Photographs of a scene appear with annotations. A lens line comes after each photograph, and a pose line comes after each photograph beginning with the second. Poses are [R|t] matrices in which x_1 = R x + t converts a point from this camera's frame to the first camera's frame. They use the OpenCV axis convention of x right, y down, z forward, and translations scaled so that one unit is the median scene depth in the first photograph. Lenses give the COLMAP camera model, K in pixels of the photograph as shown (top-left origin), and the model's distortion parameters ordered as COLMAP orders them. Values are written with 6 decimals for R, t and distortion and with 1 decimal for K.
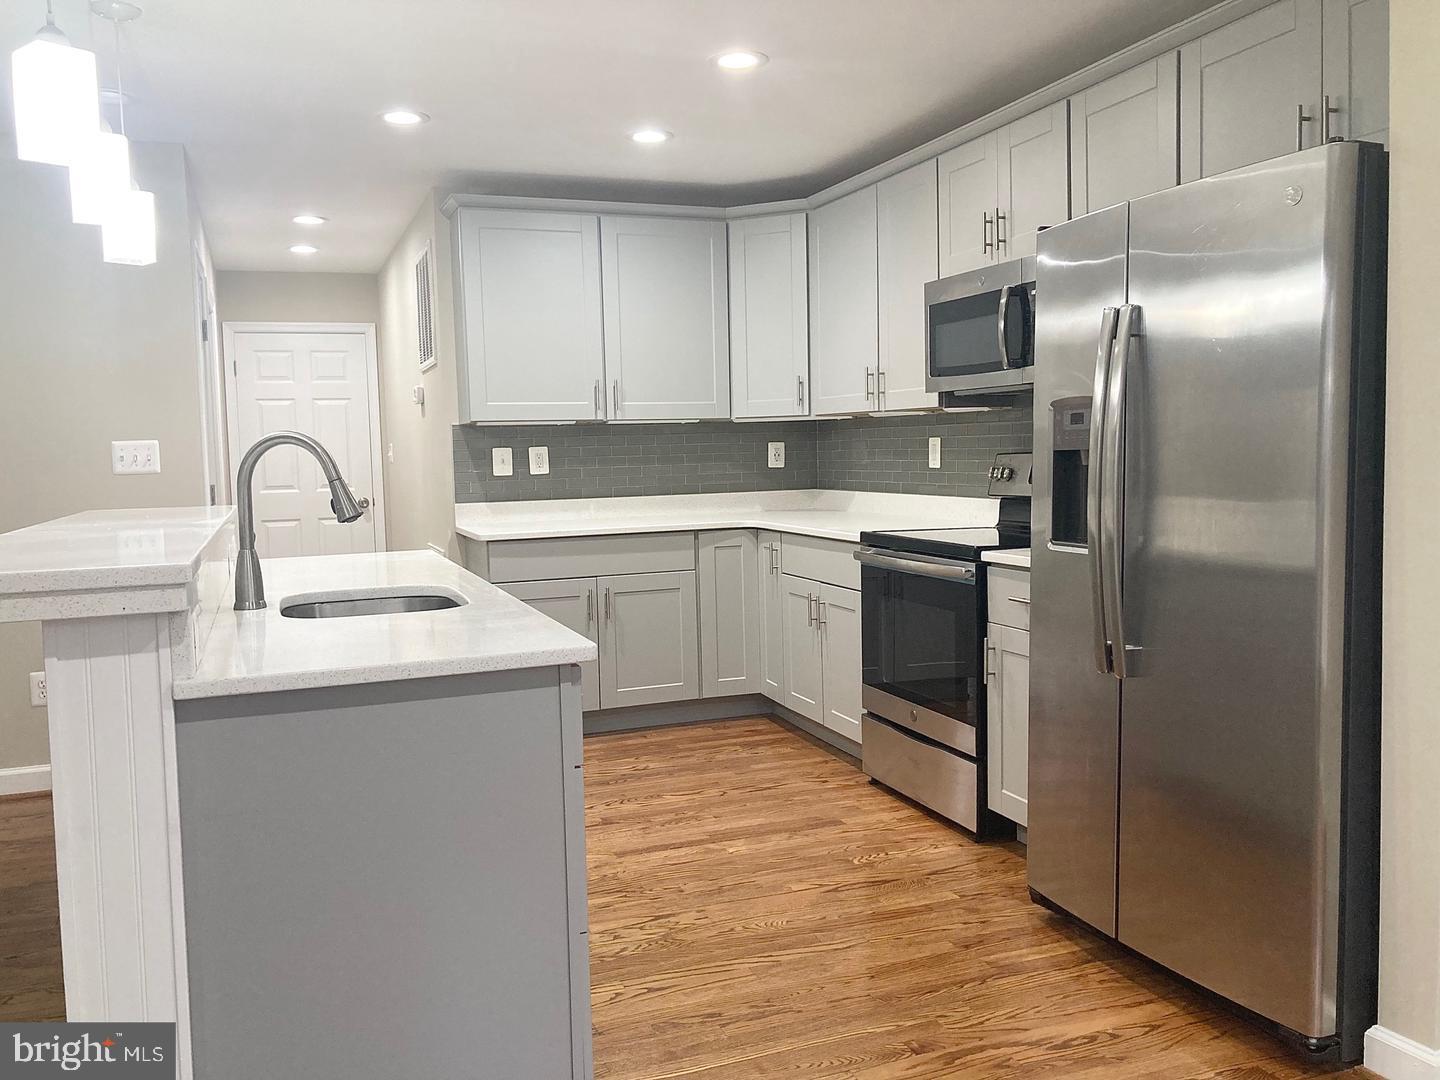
lens RADIAL K [[1188.7, 0, 720.7], [0, 1188.7, 537.9], [0, 0, 1]] dist [0.037180, 0.001127]
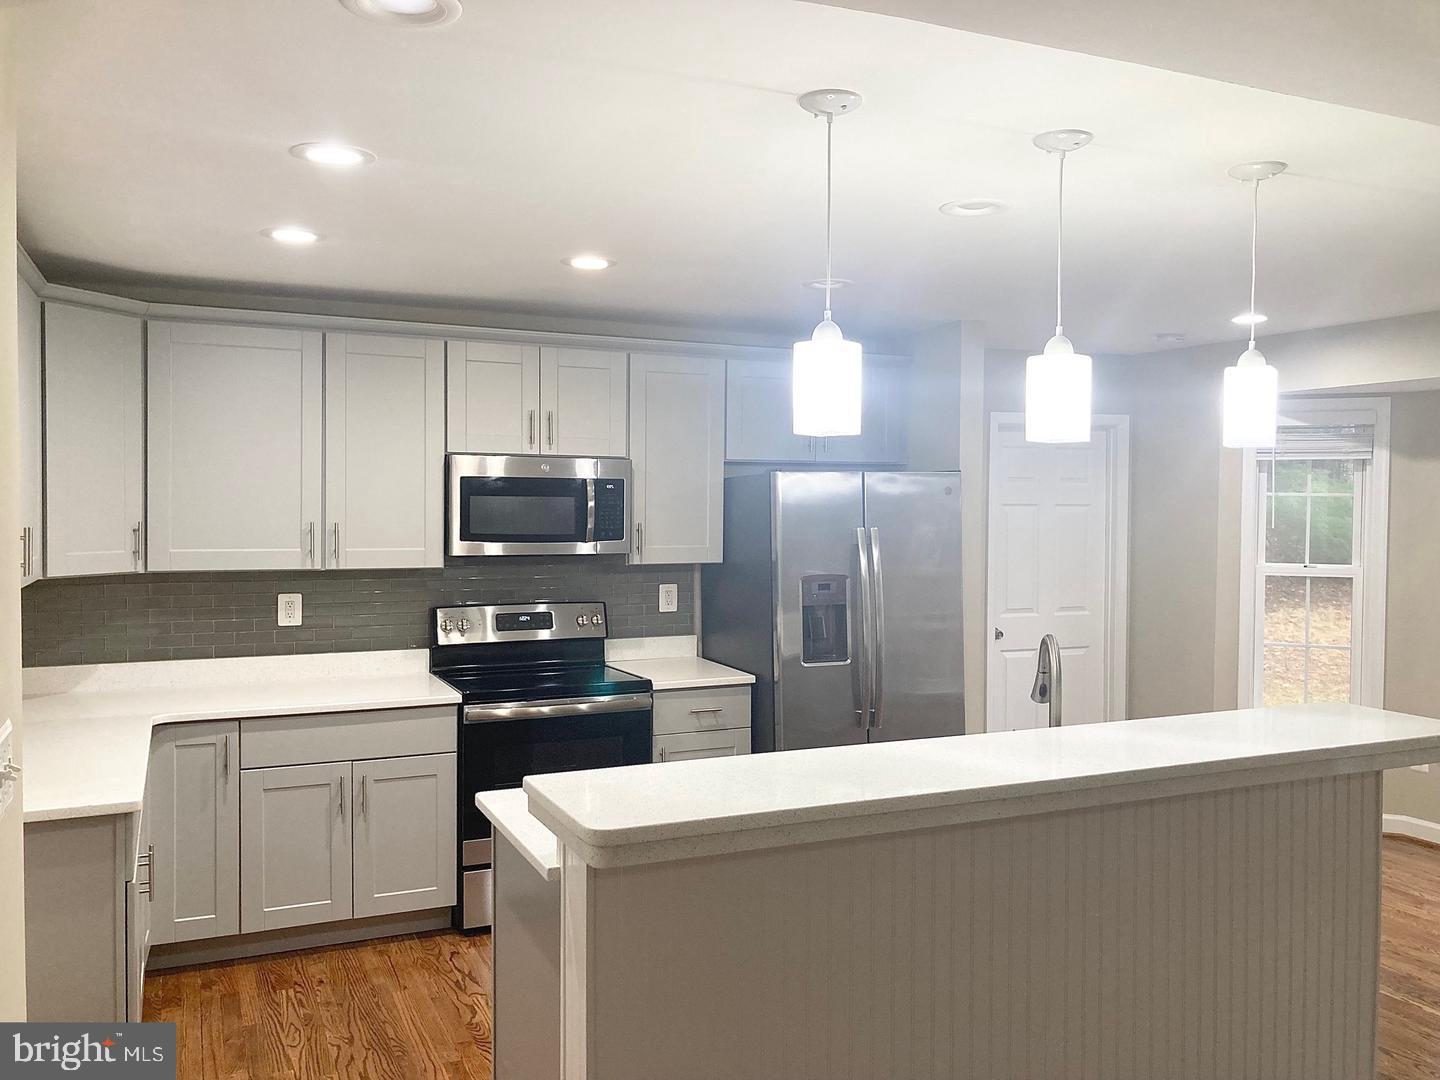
lens RADIAL K [[1188.7, 0, 720.7], [0, 1188.7, 537.9], [0, 0, 1]] dist [0.037180, 0.001127]
pose [[-0.077283, 0.000047, 0.997009, -0.873597], [0.070823, 0.997474, 0.005443, -0.119719], [-0.994491, 0.071032, -0.077091, 0.806992]]
